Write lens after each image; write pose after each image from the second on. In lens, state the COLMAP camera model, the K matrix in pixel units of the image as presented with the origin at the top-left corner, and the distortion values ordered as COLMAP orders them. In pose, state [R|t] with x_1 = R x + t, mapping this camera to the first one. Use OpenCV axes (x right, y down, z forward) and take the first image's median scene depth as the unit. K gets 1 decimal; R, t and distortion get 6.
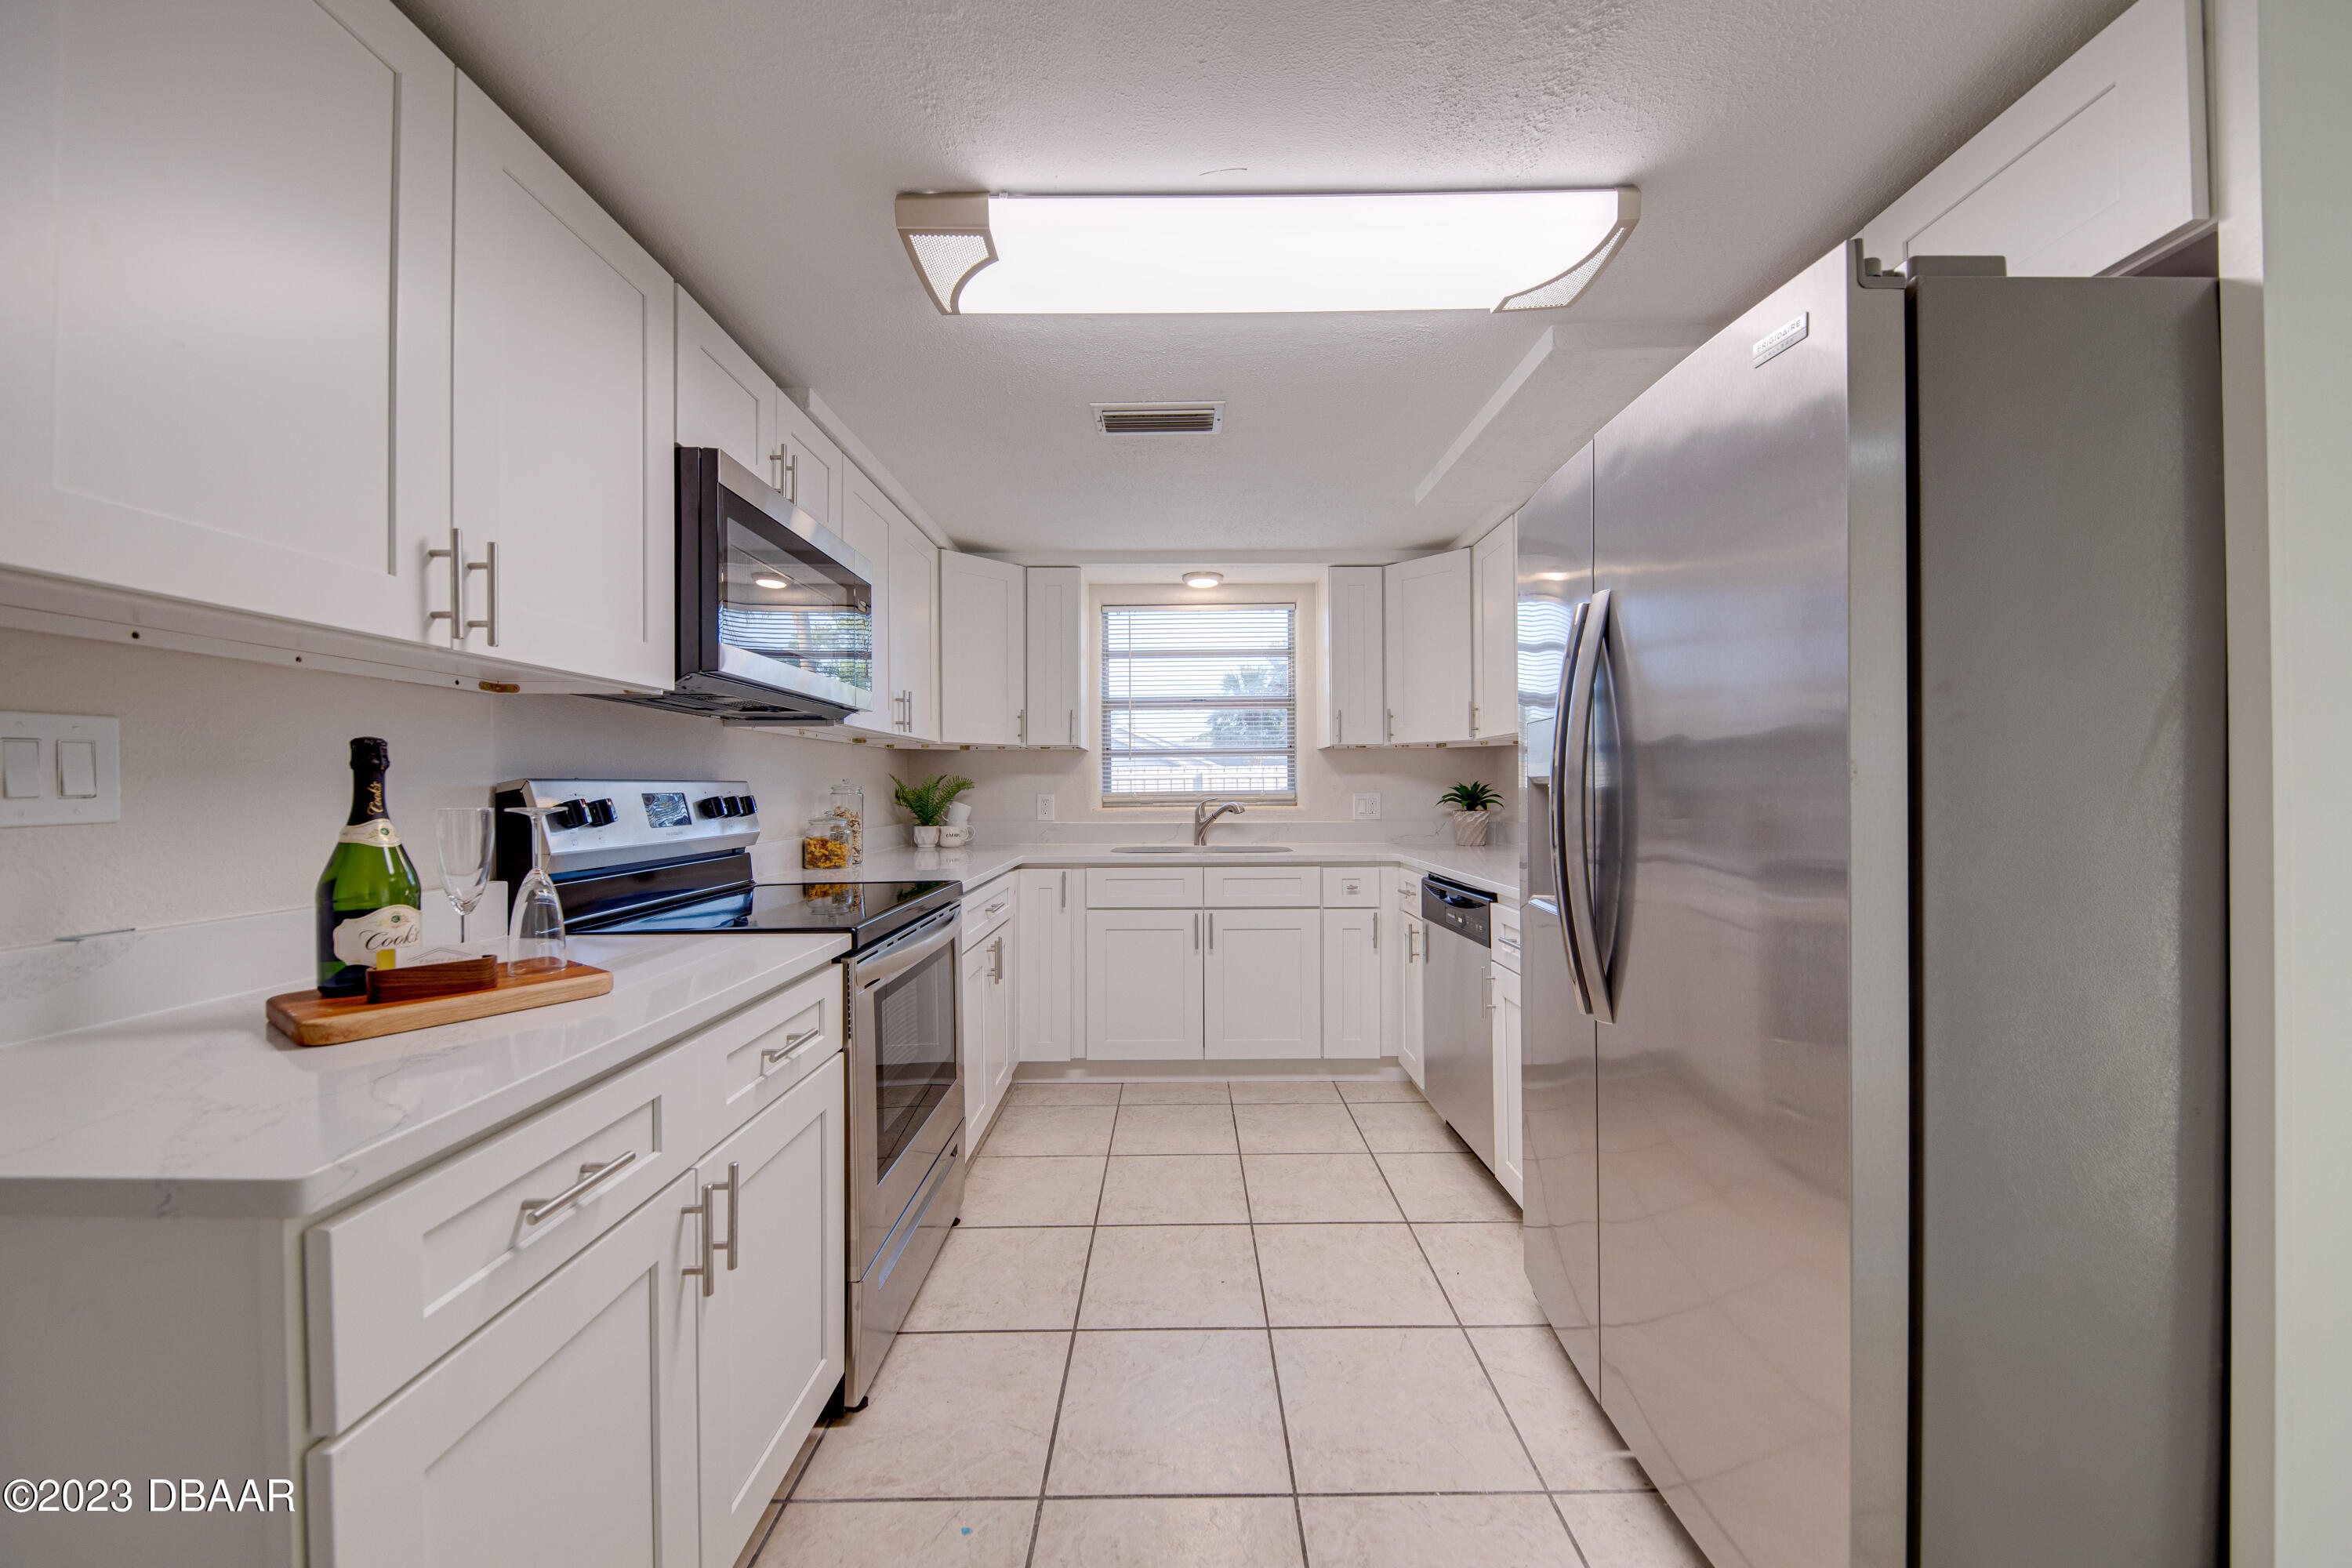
lens RADIAL K [[830.1, 0, 1178.3], [0, 830.1, 788.1], [0, 0, 1]] dist [-0.000698, -0.000080]
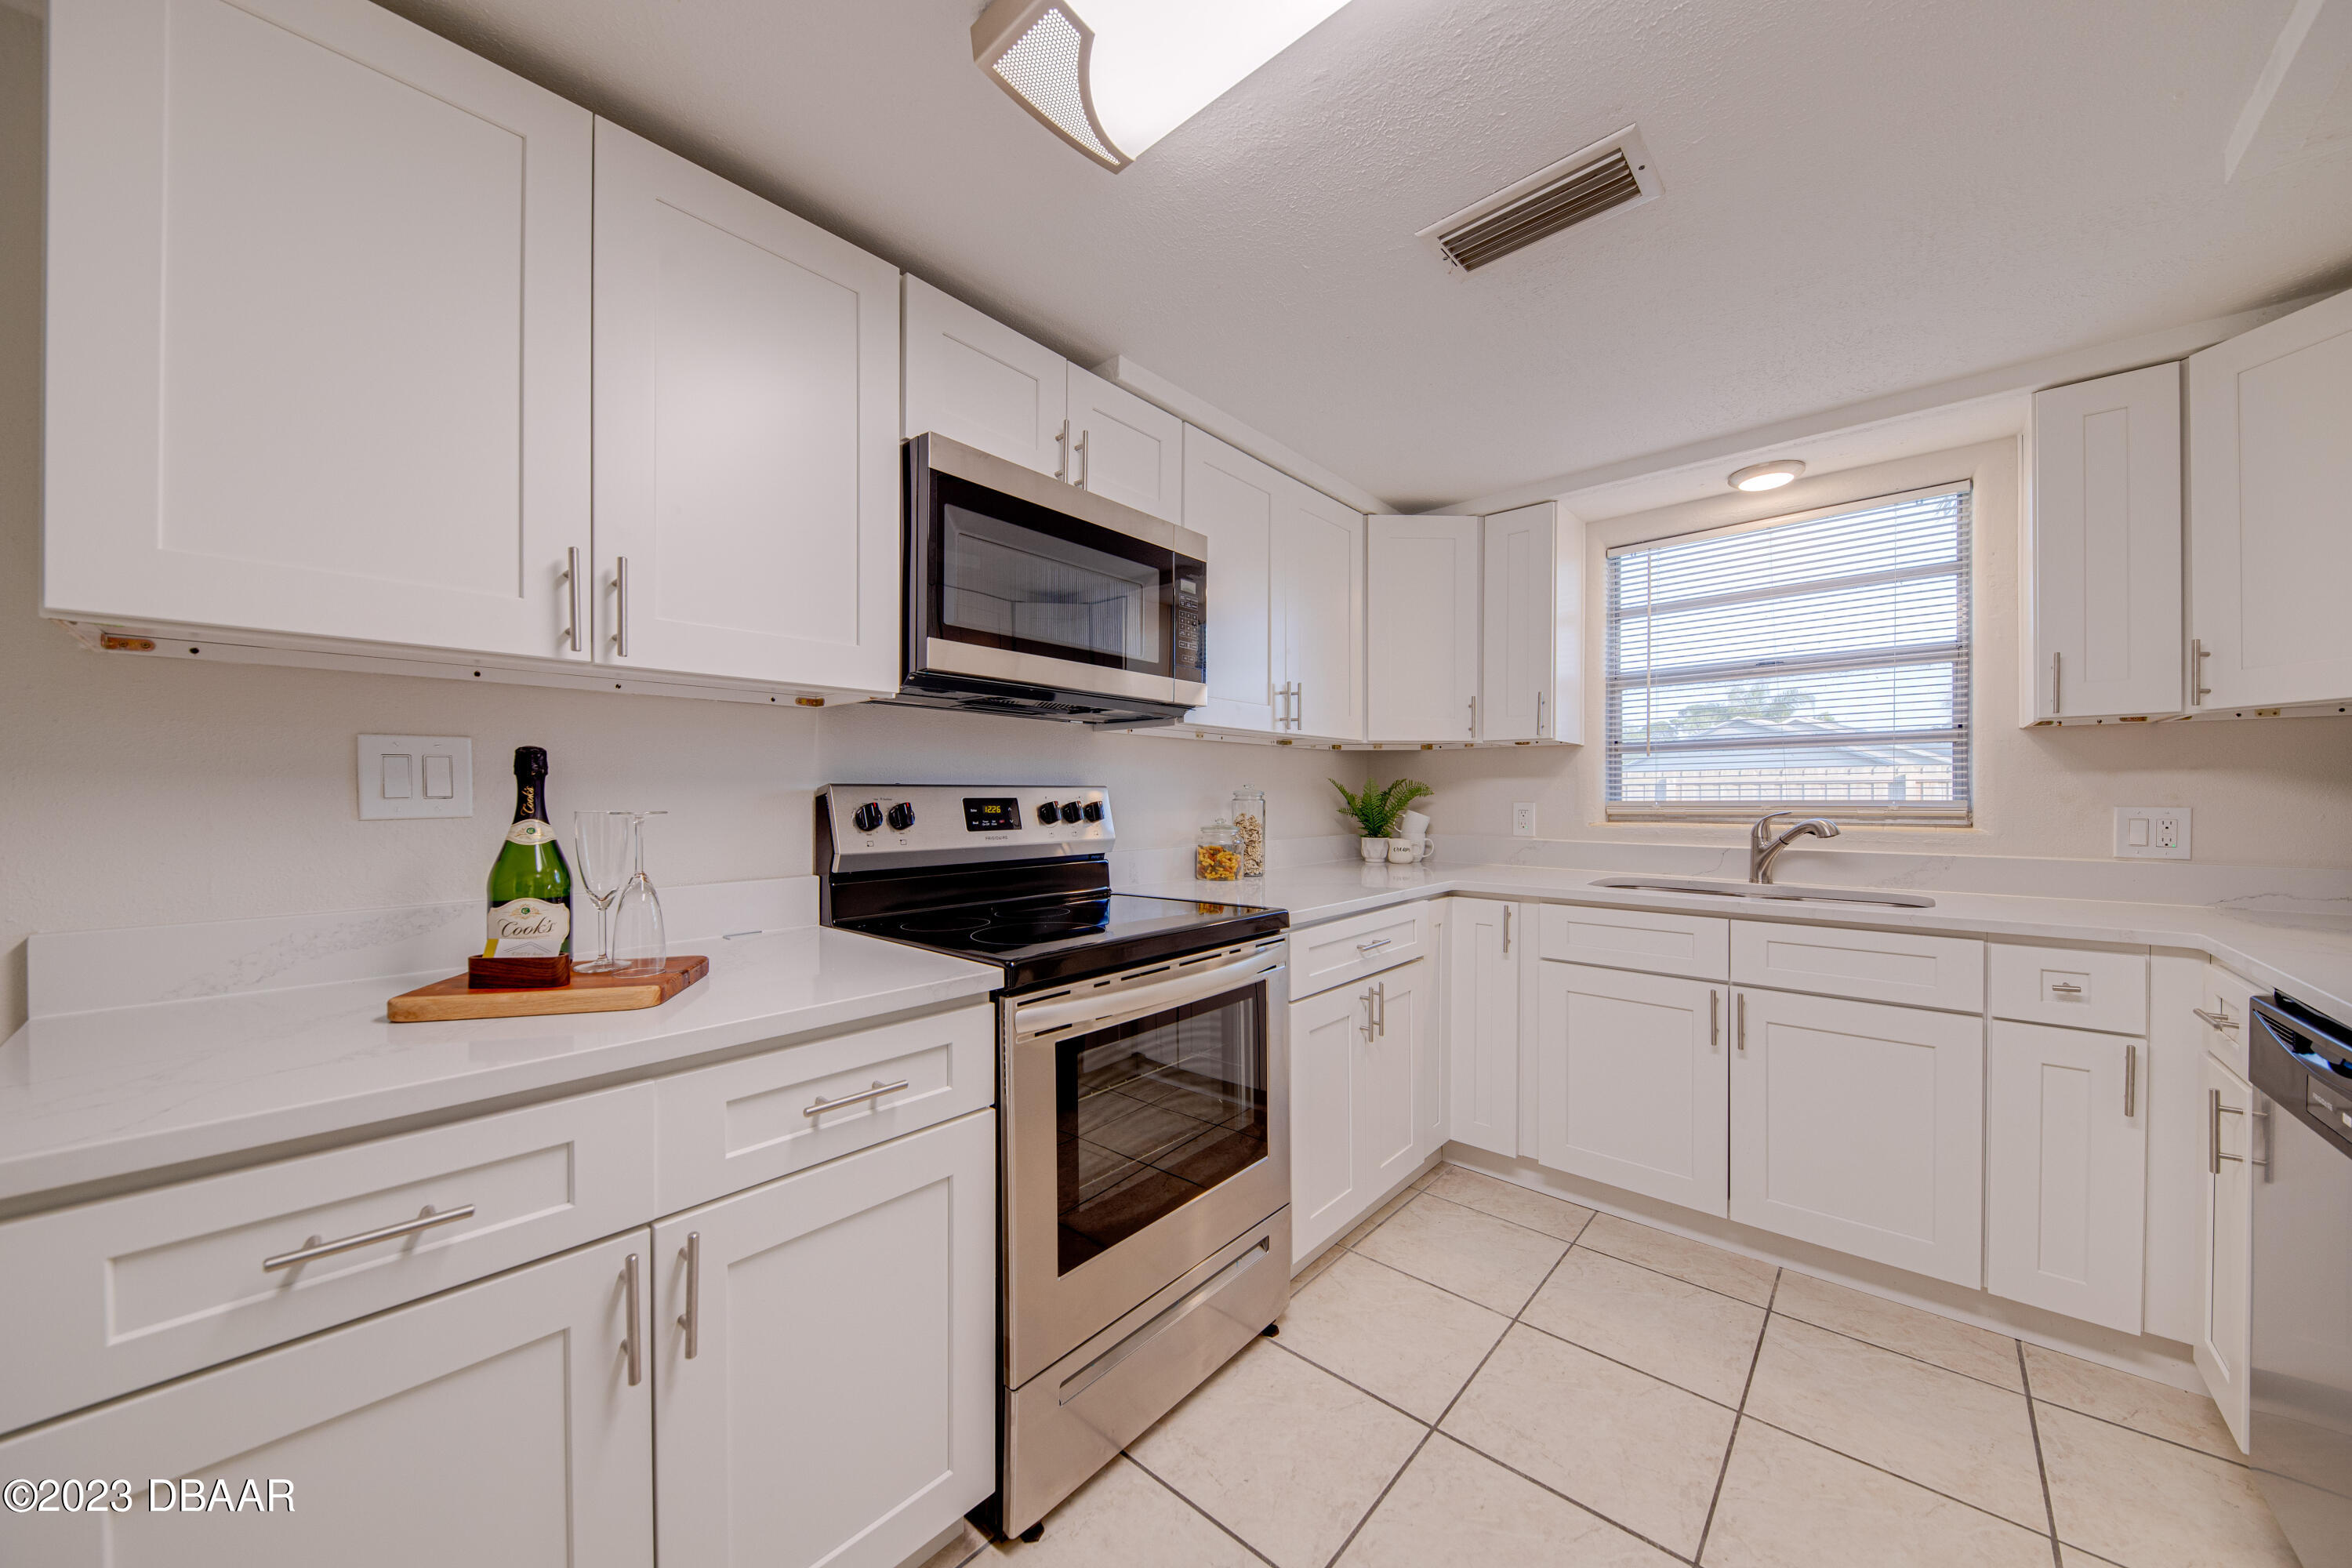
lens RADIAL K [[821.5, 0, 1176.3], [0, 821.5, 797.4], [0, 0, 1]] dist [0.013500, -0.006950]
pose [[0.747035, 0.006960, -0.664749, 0.135036], [-0.004494, 0.999975, 0.005420, -0.000699], [0.664770, -0.001062, 0.747047, 0.238111]]
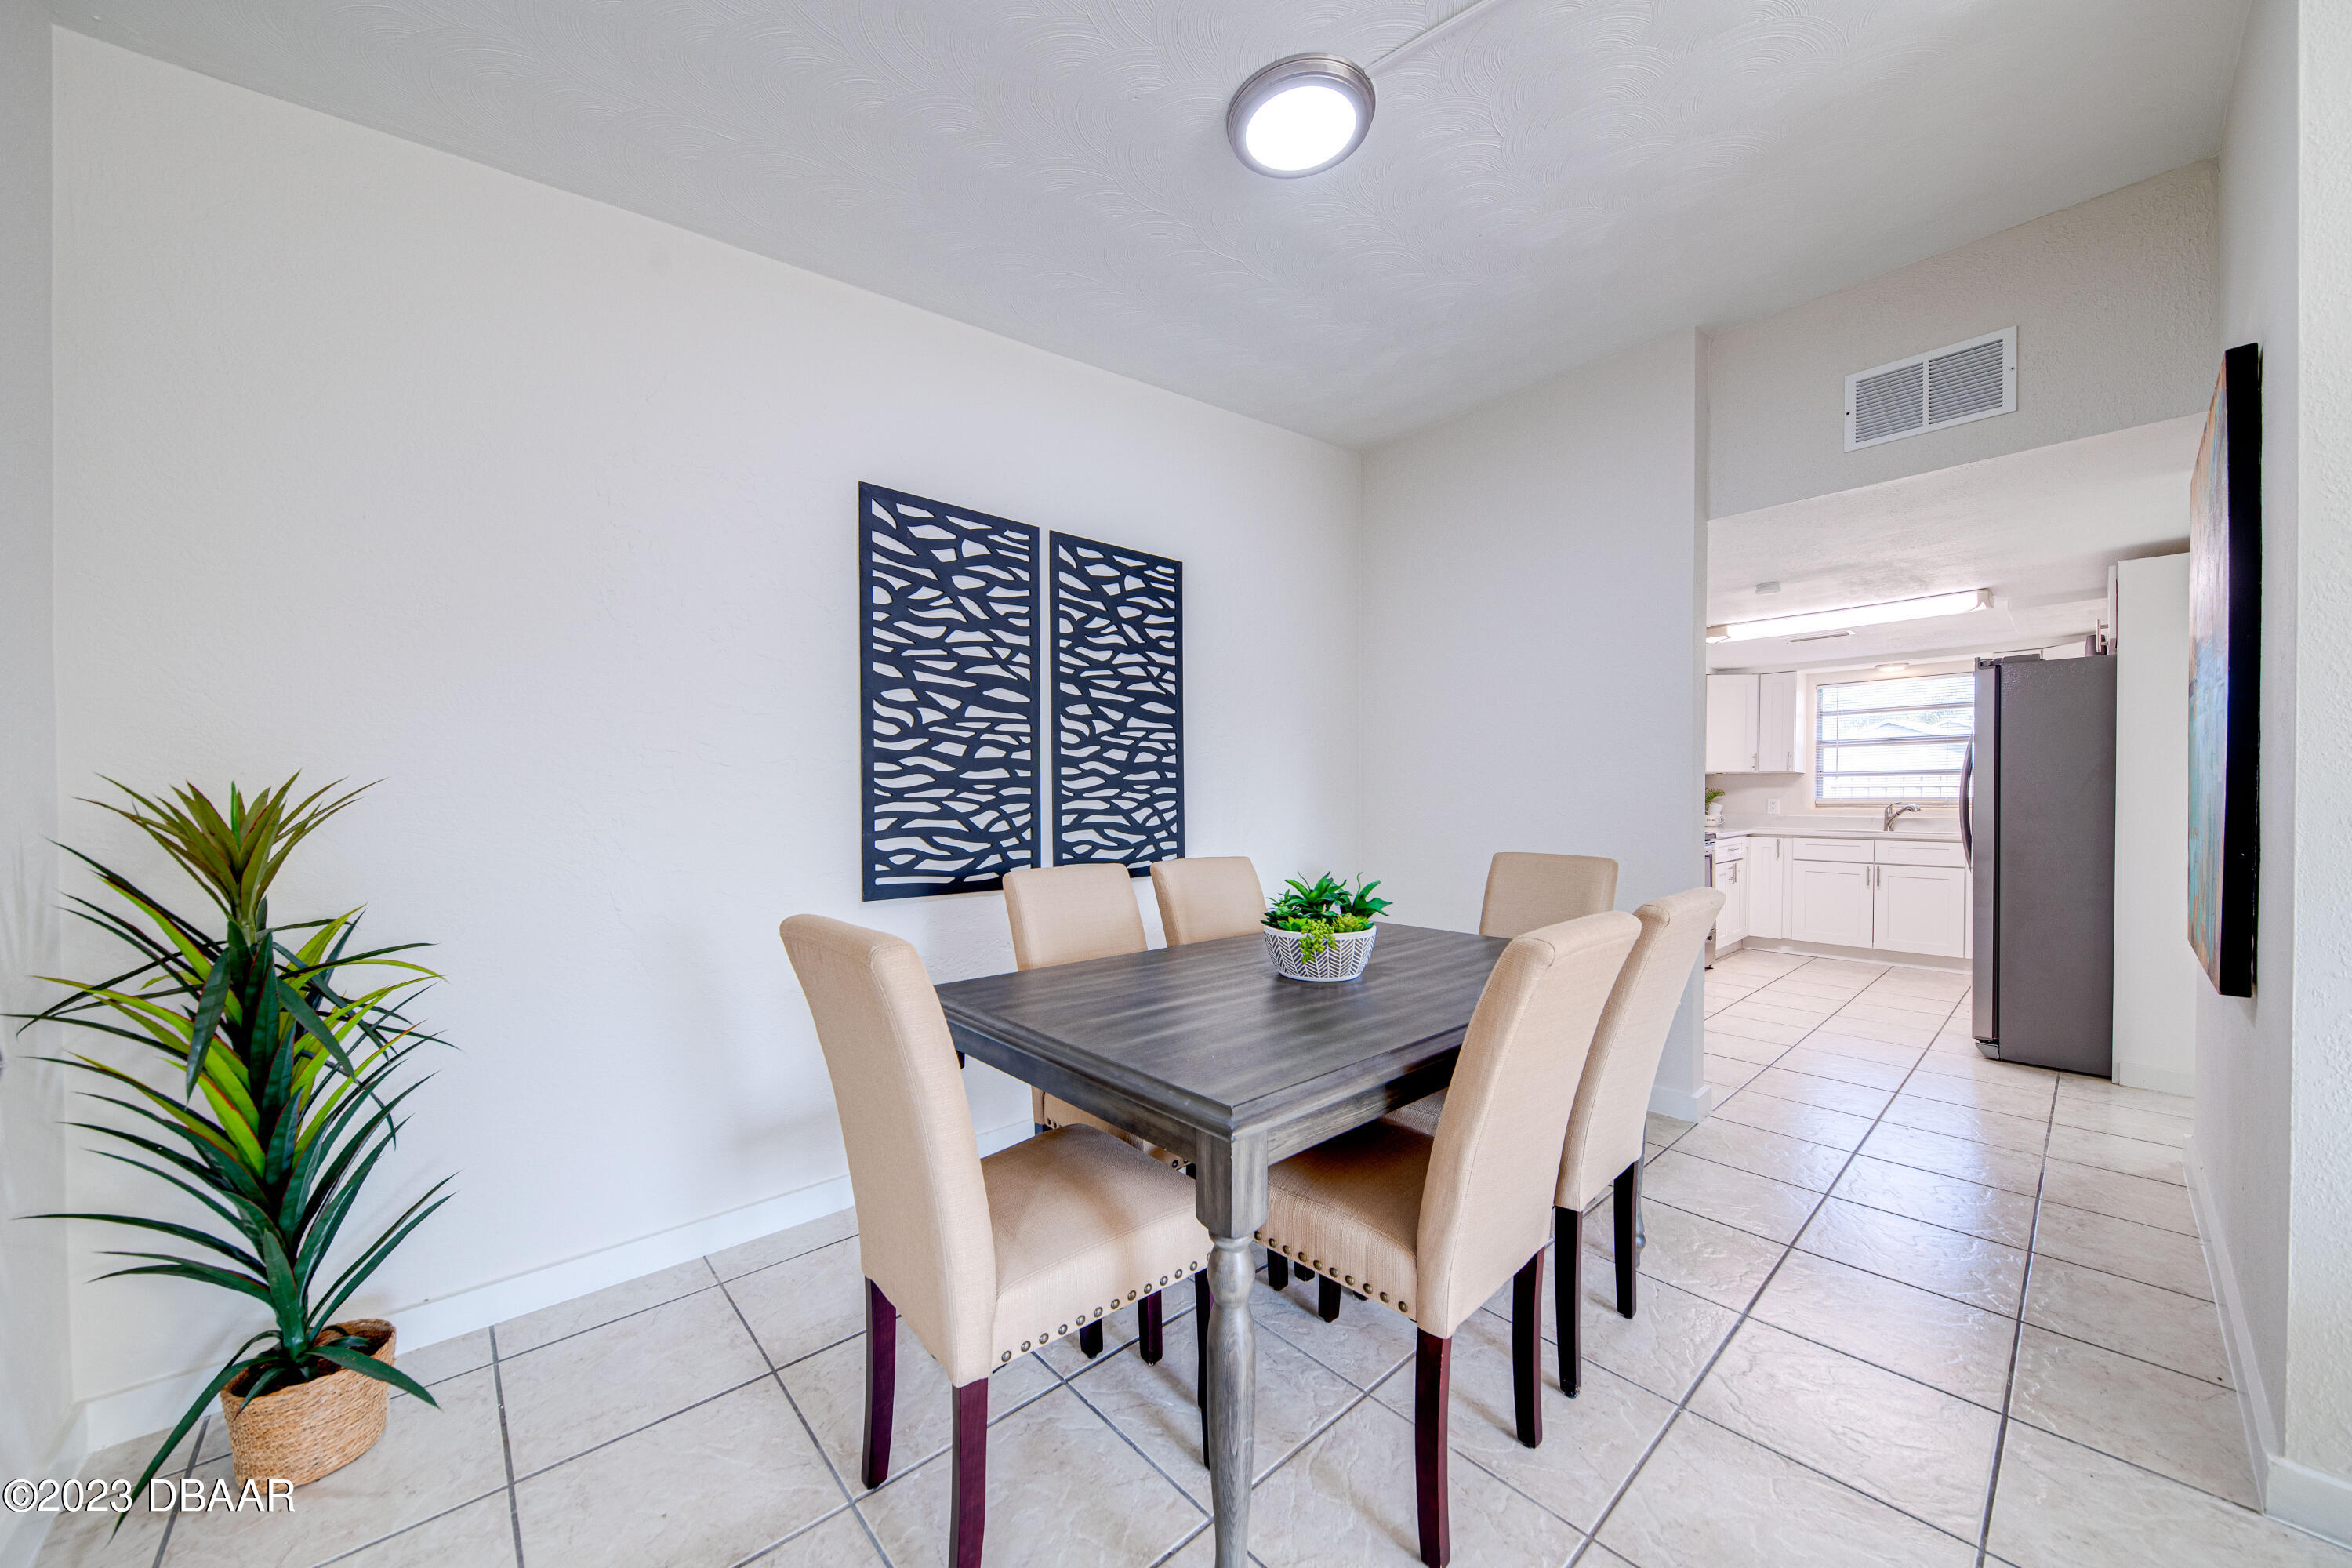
lens RADIAL K [[829.9, 0, 1182.4], [0, 829.9, 801.2], [0, 0, 1]] dist [0.012990, 0.000006]
pose [[0.673619, 0.014204, -0.738943, 0.357415], [-0.005308, 0.999882, 0.014381, -0.006794], [0.739060, -0.005765, 0.673615, -1.306905]]
